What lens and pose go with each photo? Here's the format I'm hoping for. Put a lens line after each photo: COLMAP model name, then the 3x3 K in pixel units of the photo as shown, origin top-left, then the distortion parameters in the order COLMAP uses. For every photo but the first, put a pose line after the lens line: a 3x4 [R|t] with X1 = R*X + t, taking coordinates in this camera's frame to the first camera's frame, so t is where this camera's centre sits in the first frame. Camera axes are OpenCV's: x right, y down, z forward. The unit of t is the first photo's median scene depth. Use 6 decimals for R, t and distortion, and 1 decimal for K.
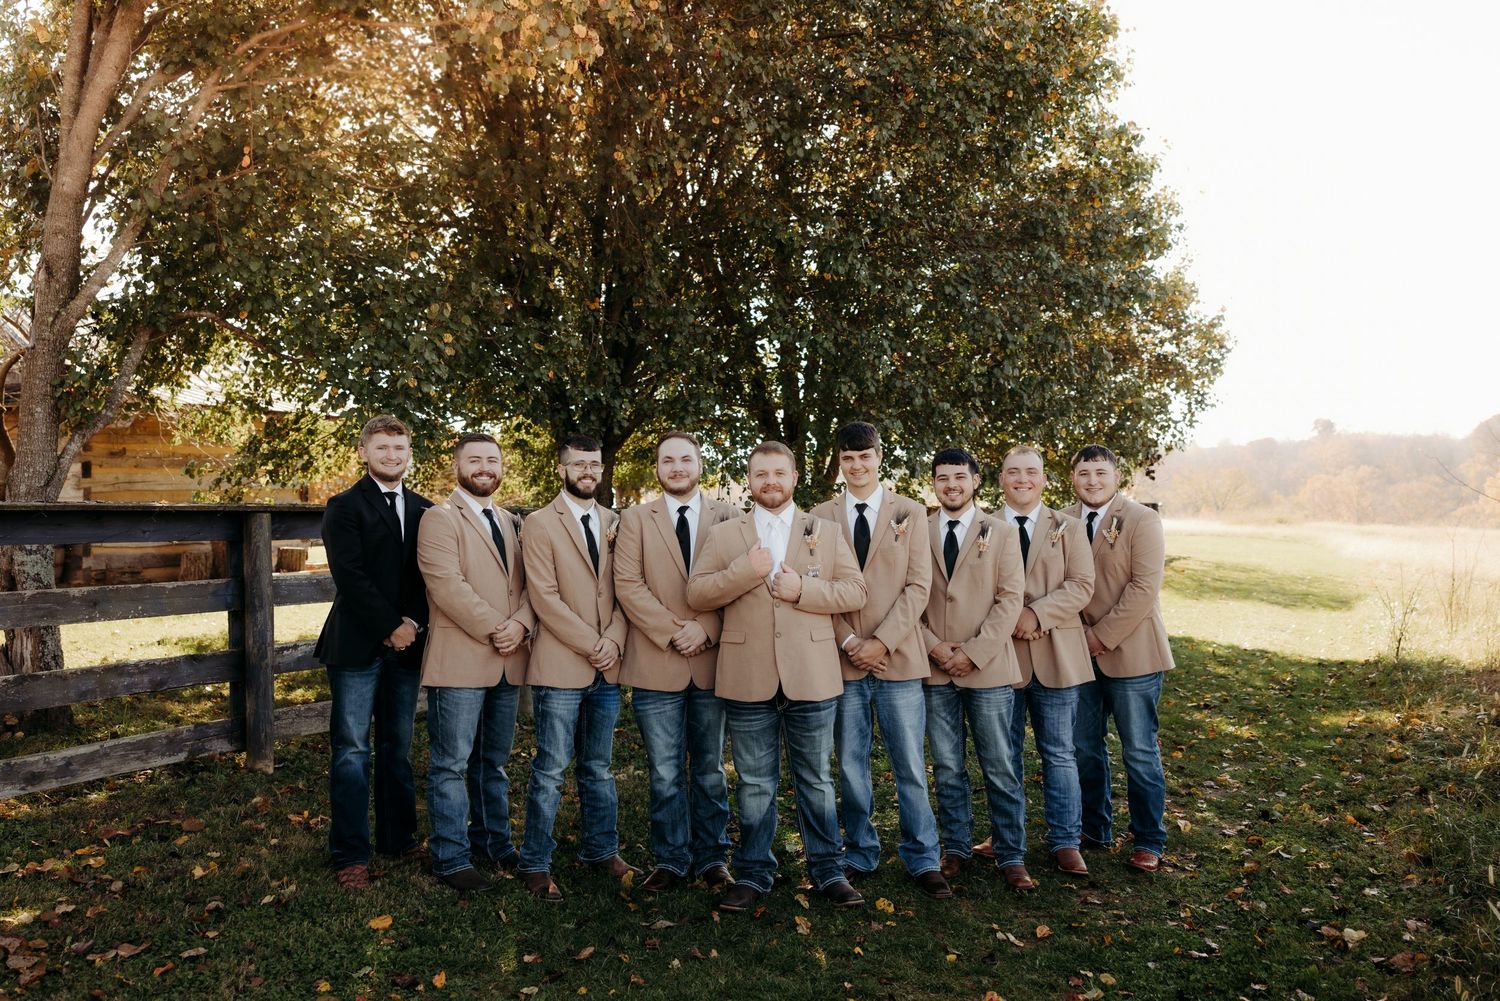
lens RADIAL K [[1314.7, 0, 750.0], [0, 1314.7, 500.5], [0, 0, 1]] dist [-0.039424, -0.001378]
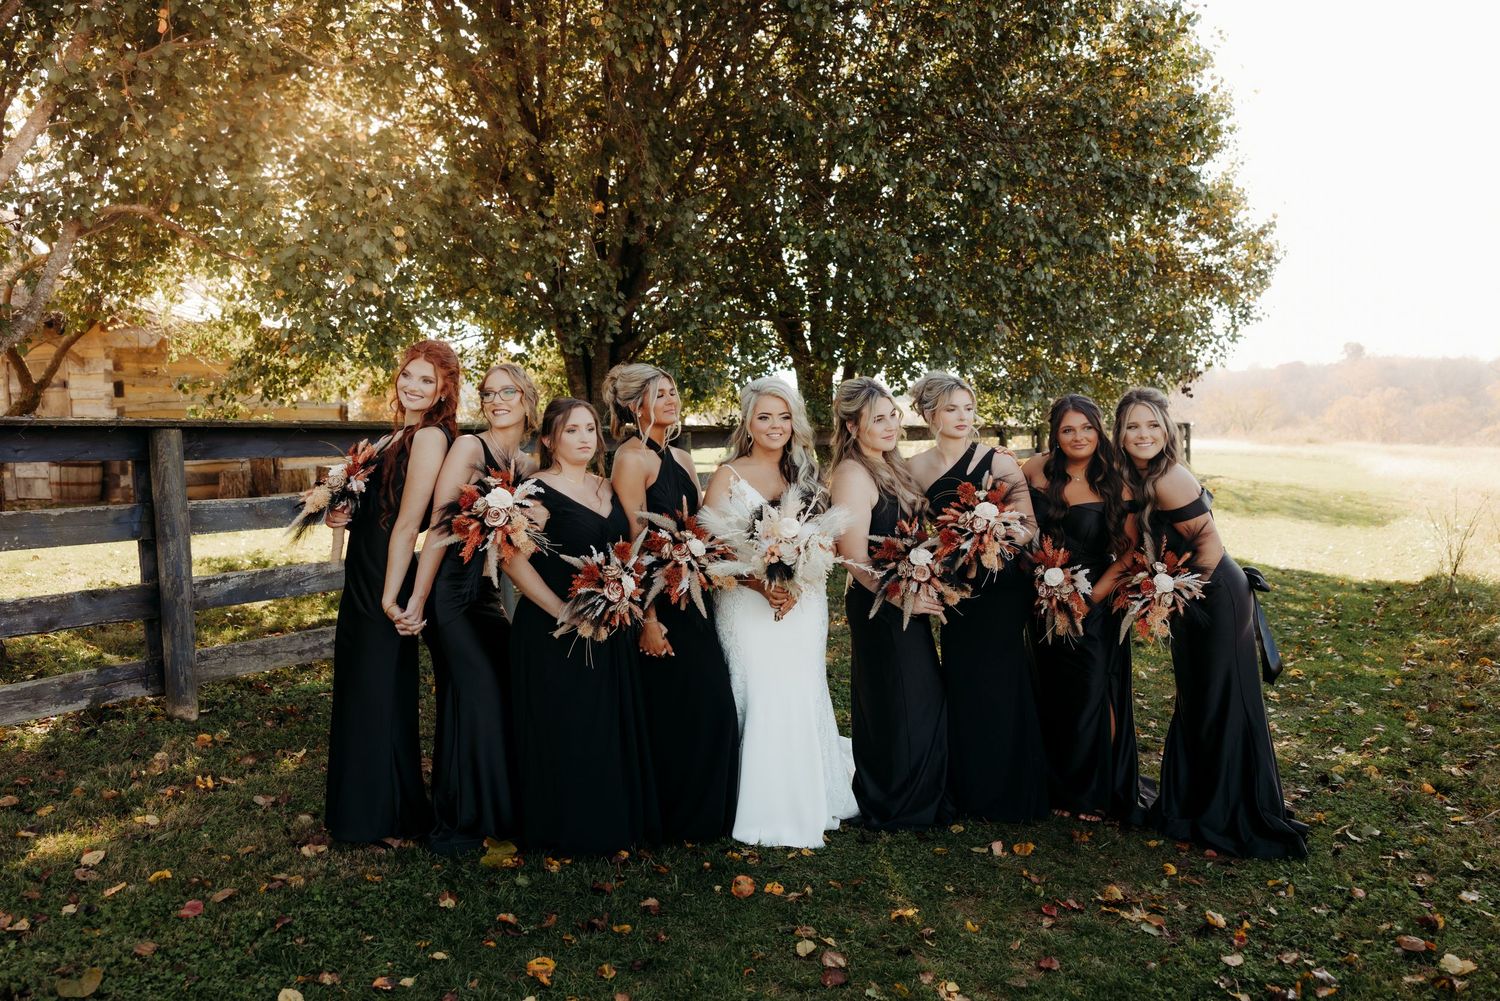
lens RADIAL K [[1206.8, 0, 738.5], [0, 1206.8, 553.3], [0, 0, 1]] dist [-0.005057, -0.000742]
pose [[0.998631, 0.004824, -0.052079, 0.026611], [0.000855, 0.994099, 0.108474, 0.002788], [0.052295, -0.108370, 0.992734, 0.111369]]
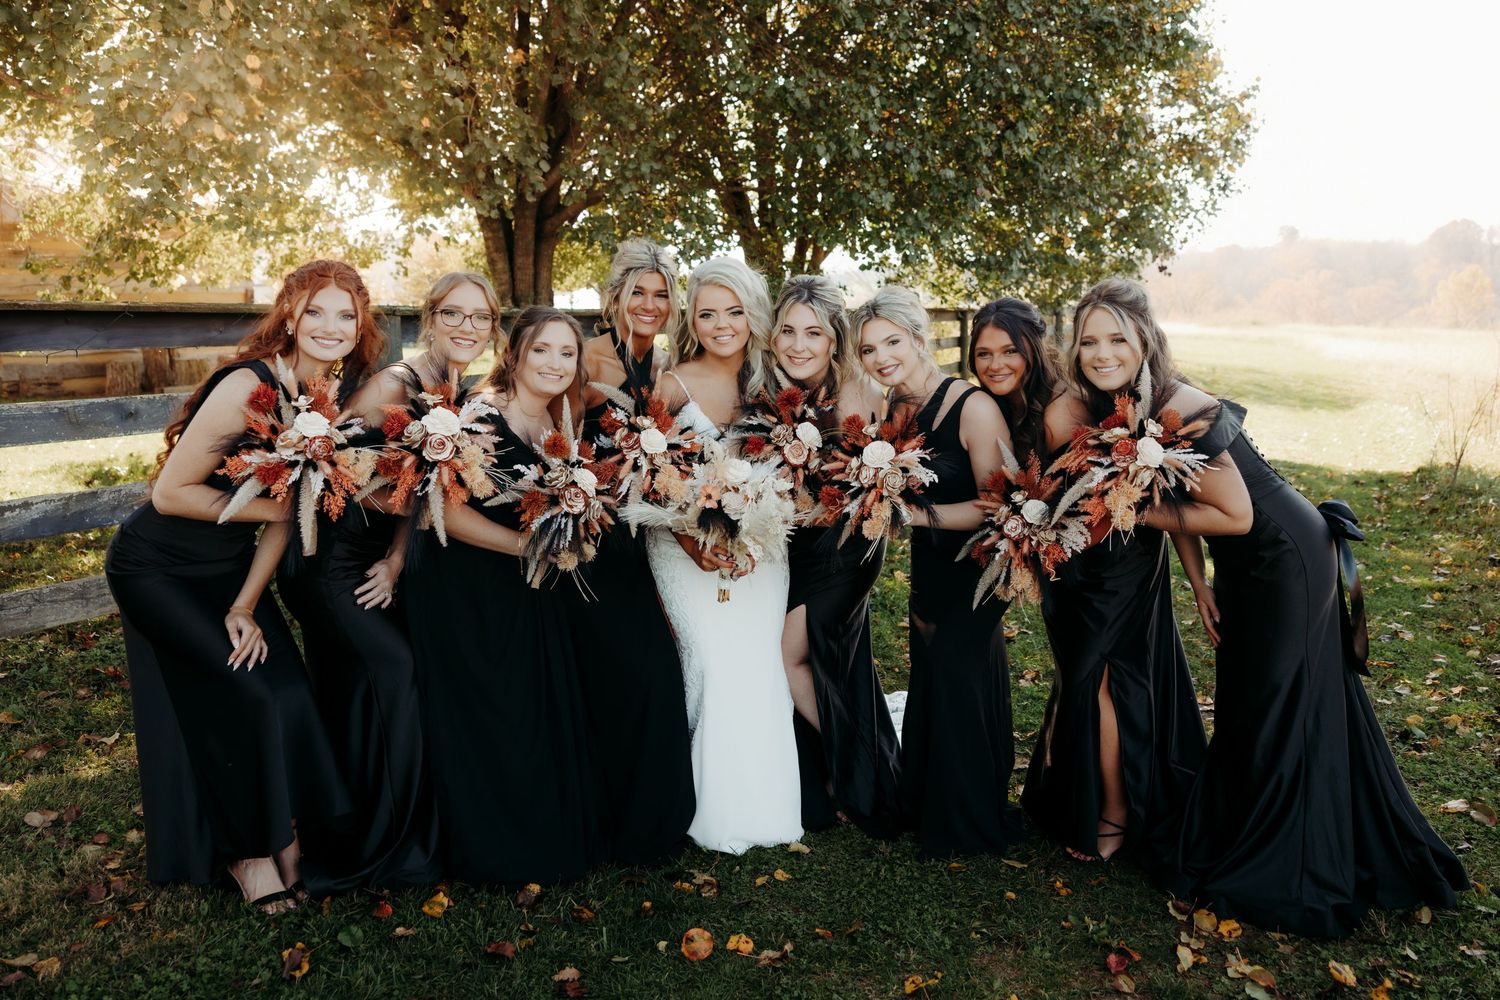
lens RADIAL K [[1212.3, 0, 745.9], [0, 1212.3, 479.1], [0, 0, 1]] dist [-0.005612, 0.002325]
pose [[0.999988, -0.004859, -0.000530, 0.021415], [0.004885, 0.989953, 0.141313, 0.004839], [-0.000162, -0.141314, 0.989965, 0.202428]]
